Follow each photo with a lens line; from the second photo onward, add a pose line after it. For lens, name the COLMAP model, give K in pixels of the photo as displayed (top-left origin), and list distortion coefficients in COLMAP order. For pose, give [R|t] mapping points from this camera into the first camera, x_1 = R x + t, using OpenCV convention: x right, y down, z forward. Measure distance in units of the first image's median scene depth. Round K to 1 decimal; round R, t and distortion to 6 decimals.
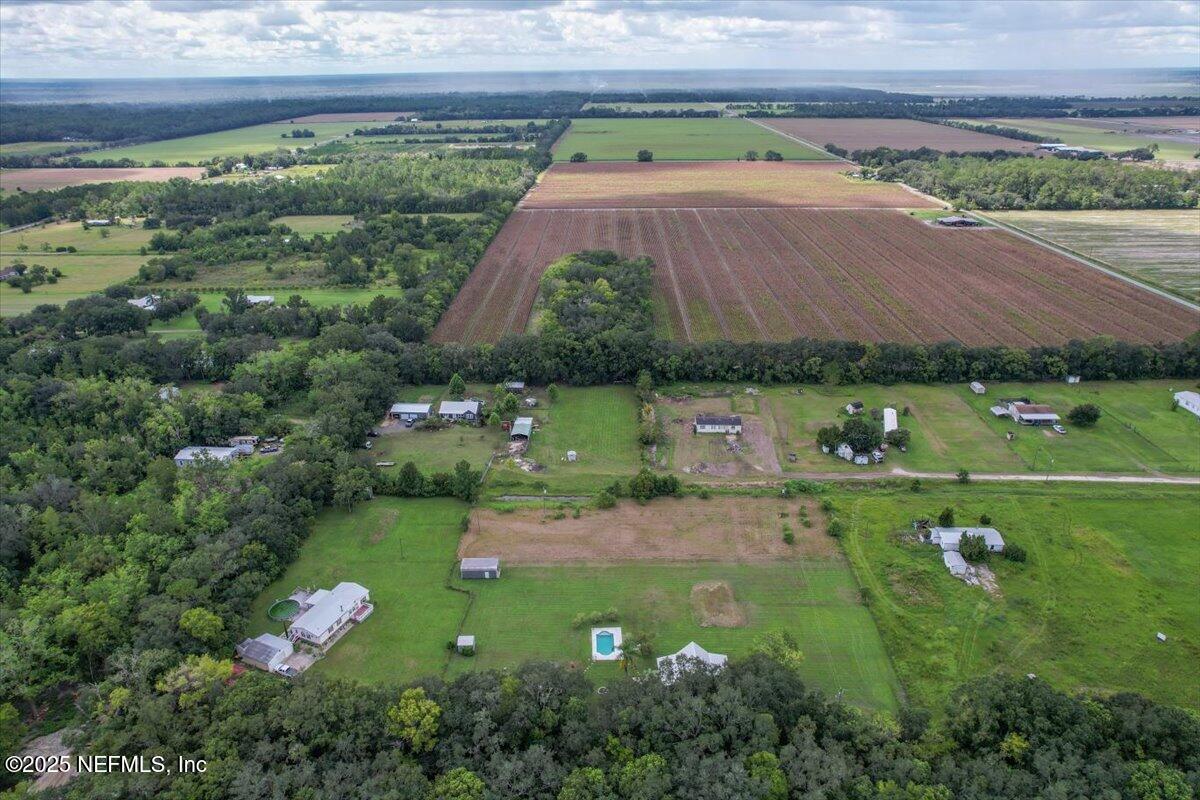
lens RADIAL K [[770.2, 0, 601.8], [0, 770.2, 395.9], [0, 0, 1]] dist [-0.077011, 0.069335]
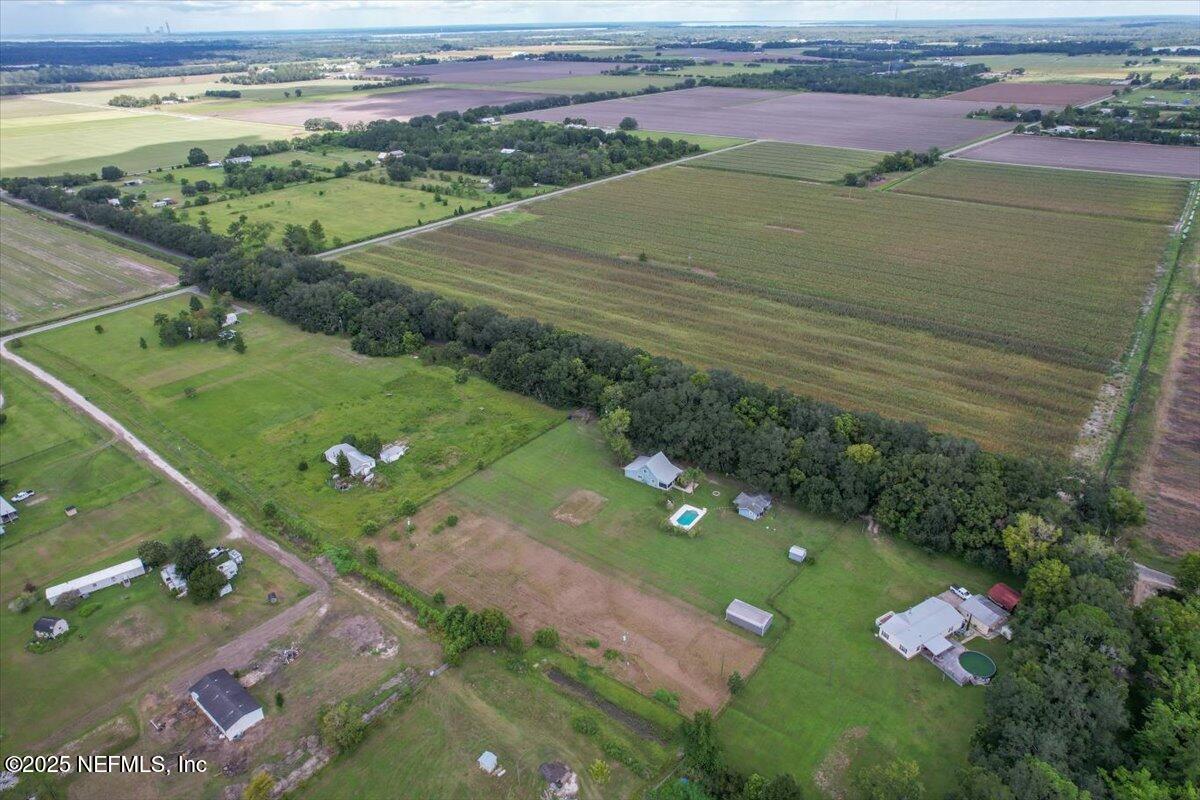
lens RADIAL K [[770.2, 0, 601.8], [0, 770.2, 395.9], [0, 0, 1]] dist [-0.077011, 0.069335]
pose [[-0.801256, -0.249068, 0.544017, -0.372562], [0.258019, 0.676512, 0.689752, -0.506476], [-0.539829, 0.693034, -0.477795, 1.139498]]
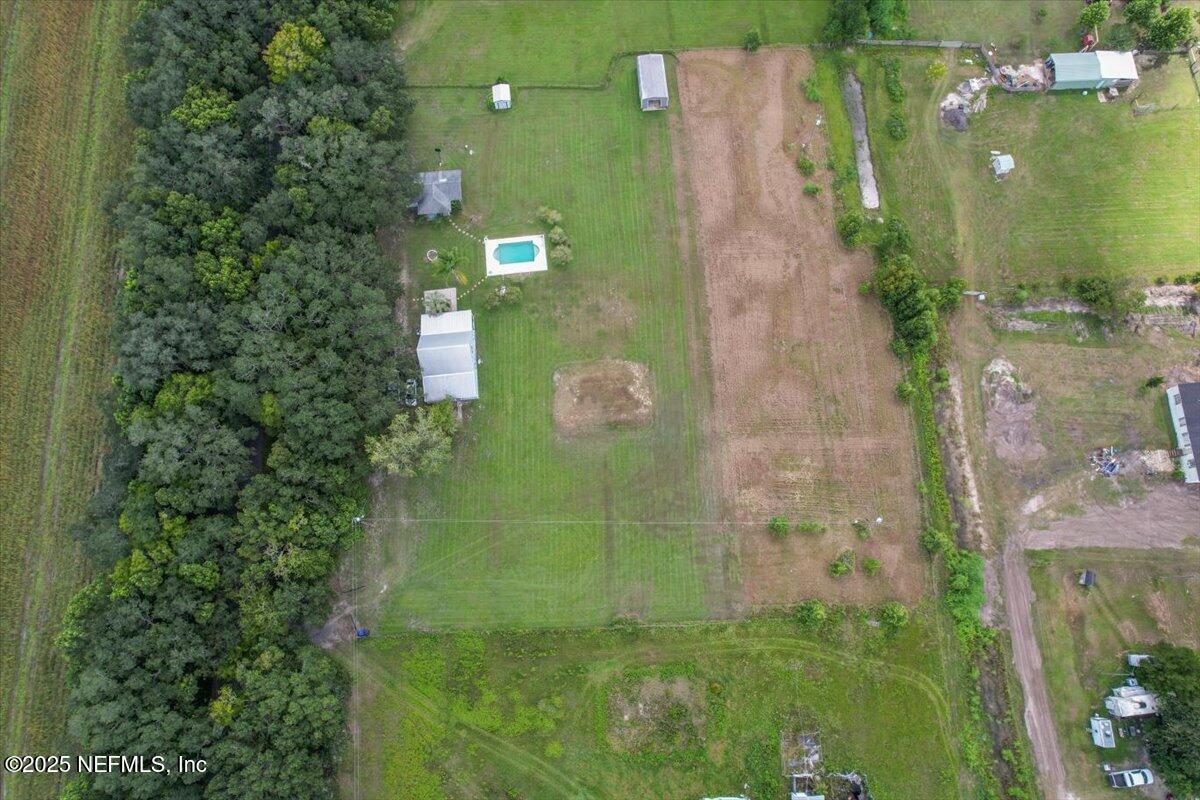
lens RADIAL K [[770.2, 0, 601.8], [0, 770.2, 395.9], [0, 0, 1]] dist [-0.077011, 0.069335]
pose [[0.070185, 0.965308, -0.251503, 0.258252], [-0.384529, 0.258820, 0.886086, -0.270199], [0.920441, 0.034520, 0.389355, 0.589120]]
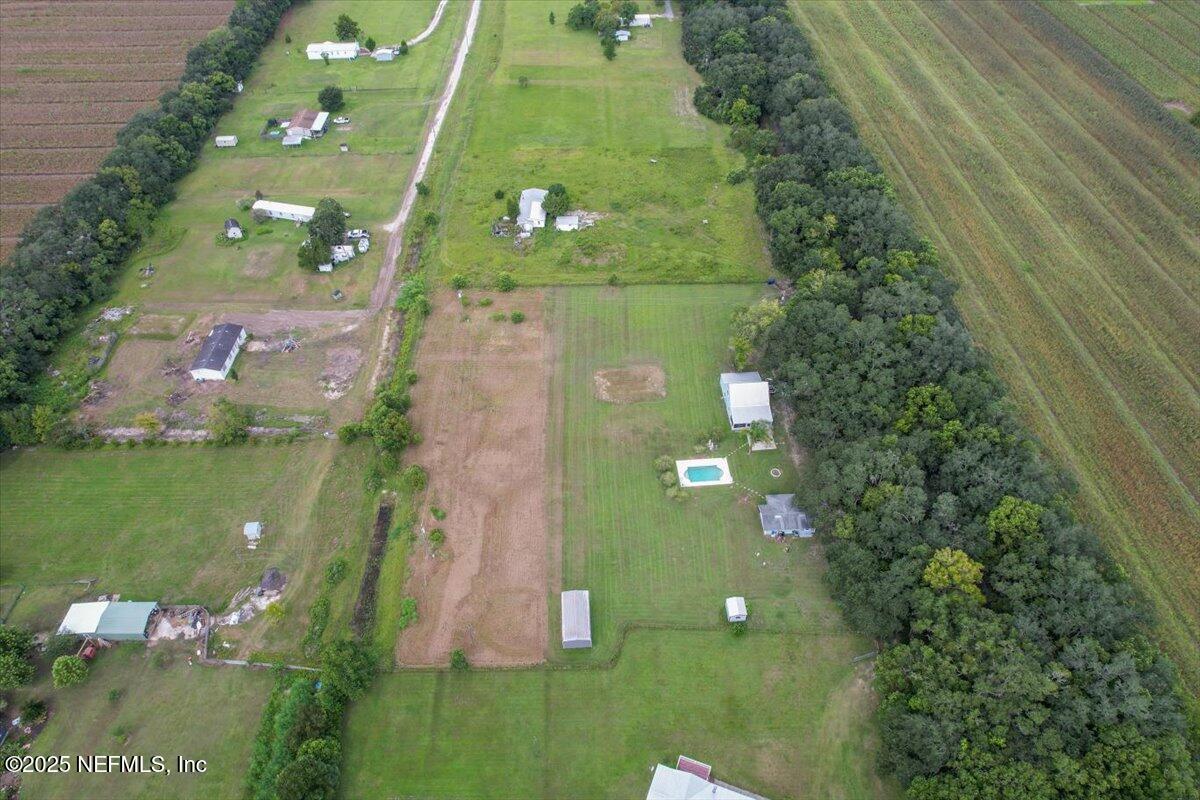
lens RADIAL K [[770.2, 0, 601.8], [0, 770.2, 395.9], [0, 0, 1]] dist [-0.077011, 0.069335]
pose [[-0.043658, -0.707715, 0.705148, -0.422333], [0.404379, 0.632900, 0.660239, -0.285822], [-0.913549, 0.313972, 0.258554, 0.637312]]
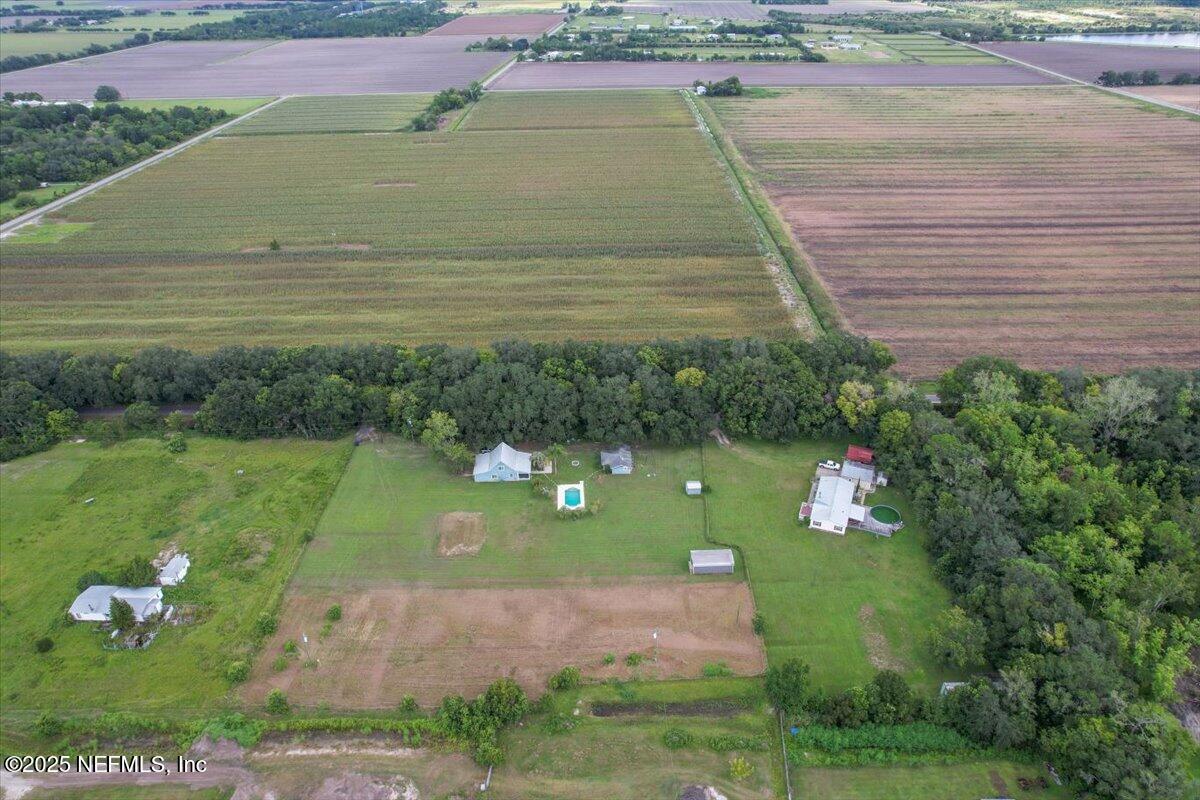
lens RADIAL K [[770.2, 0, 601.8], [0, 770.2, 395.9], [0, 0, 1]] dist [-0.077011, 0.069335]
pose [[-0.999579, 0.028174, -0.006954, -0.026859], [0.010821, 0.584211, 0.811529, -0.519762], [0.026927, 0.811112, -0.584270, 1.161801]]
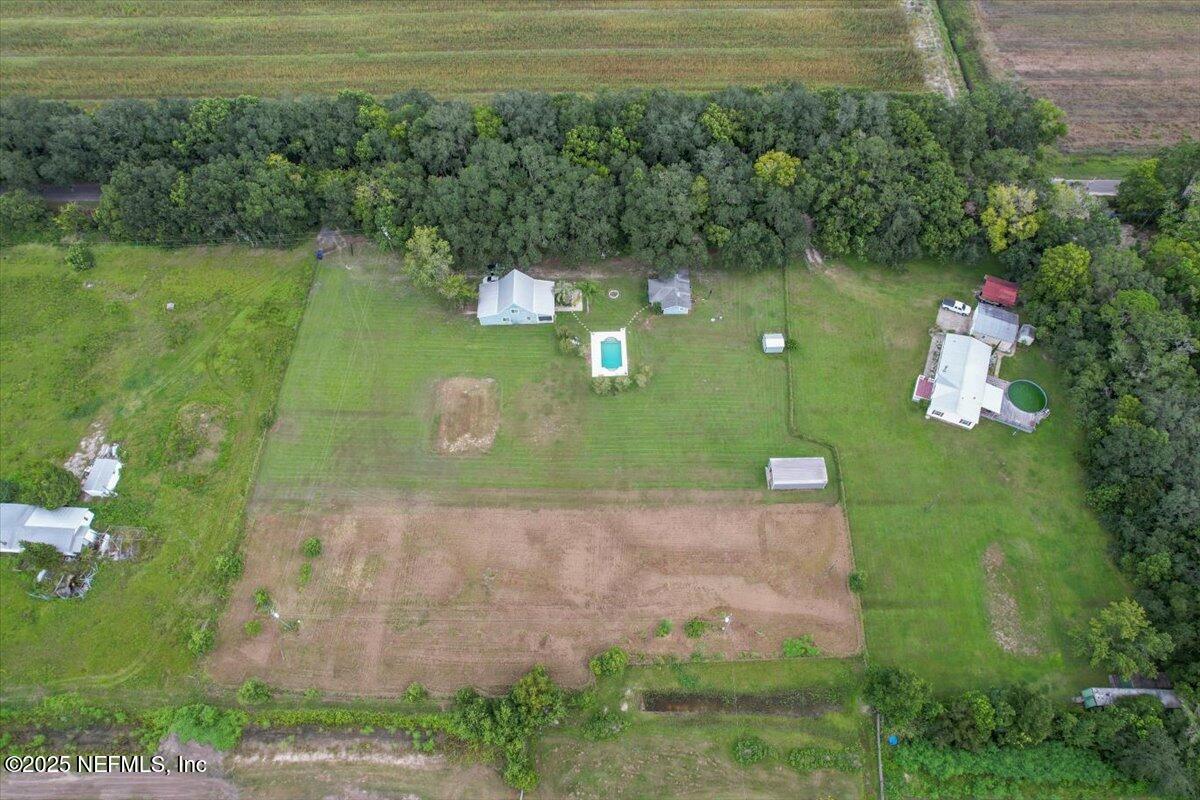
lens RADIAL K [[770.2, 0, 601.8], [0, 770.2, 395.9], [0, 0, 1]] dist [-0.077011, 0.069335]
pose [[-0.999697, 0.013819, 0.020375, -0.001620], [0.022113, 0.140161, 0.989882, -0.391749], [0.010823, 0.990032, -0.140424, 0.877076]]
